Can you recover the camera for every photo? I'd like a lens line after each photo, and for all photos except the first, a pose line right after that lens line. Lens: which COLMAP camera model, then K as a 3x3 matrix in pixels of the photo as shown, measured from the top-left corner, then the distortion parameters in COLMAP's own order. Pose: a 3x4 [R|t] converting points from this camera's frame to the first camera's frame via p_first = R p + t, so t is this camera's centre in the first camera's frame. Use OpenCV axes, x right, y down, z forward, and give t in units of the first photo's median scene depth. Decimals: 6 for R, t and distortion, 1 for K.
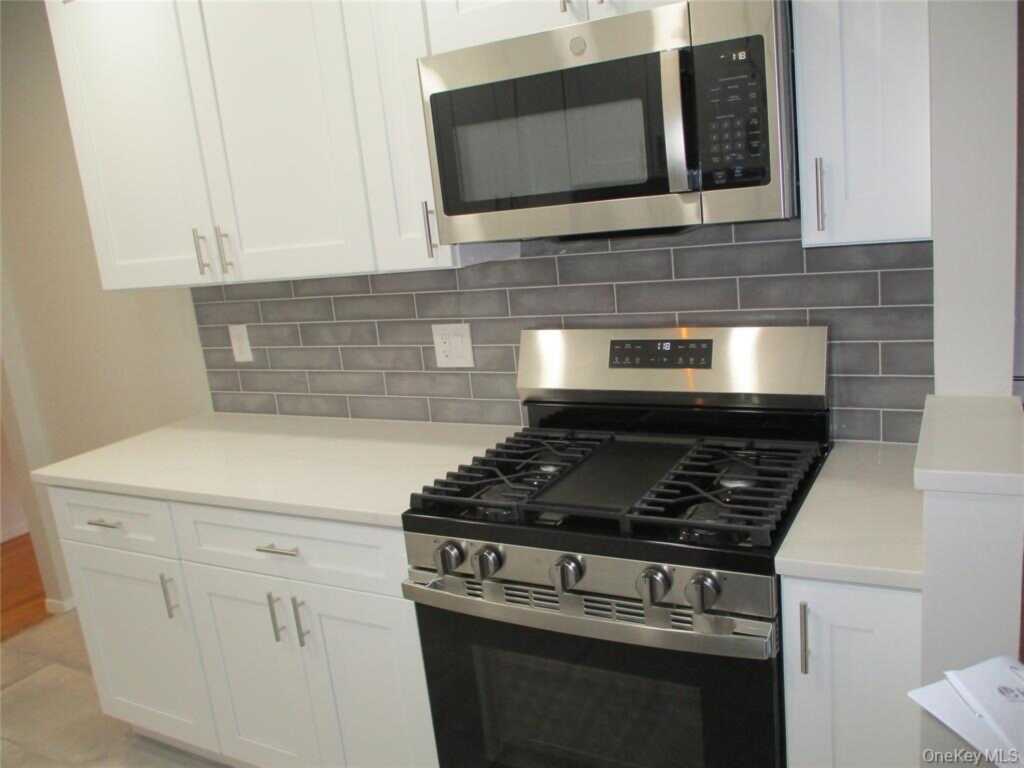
lens RADIAL K [[837.9, 0, 512.0], [0, 837.9, 384.0], [0, 0, 1]] dist [-0.025991, -0.000013]
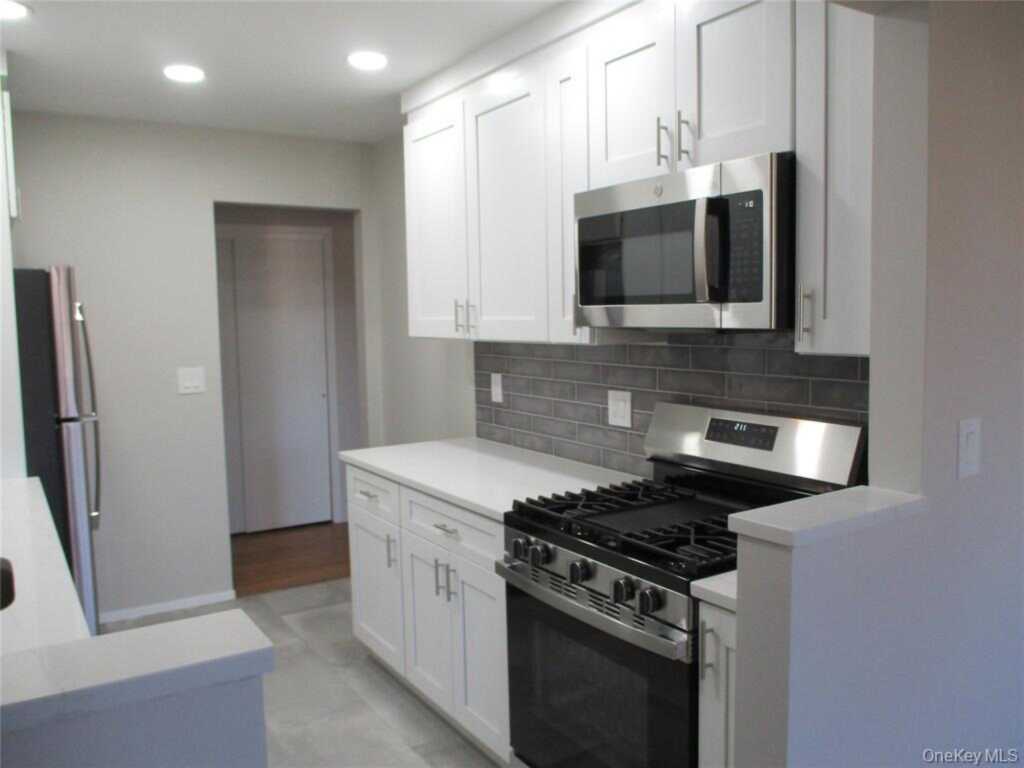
lens RADIAL K [[819.2, 0, 512.0], [0, 819.2, 384.0], [0, 0, 1]] dist [-0.013143, -0.000362]
pose [[0.878950, 0.131120, -0.458535, 0.405792], [-0.174097, 0.983326, -0.052536, 0.012827], [0.444001, 0.126006, 0.887122, -0.195007]]
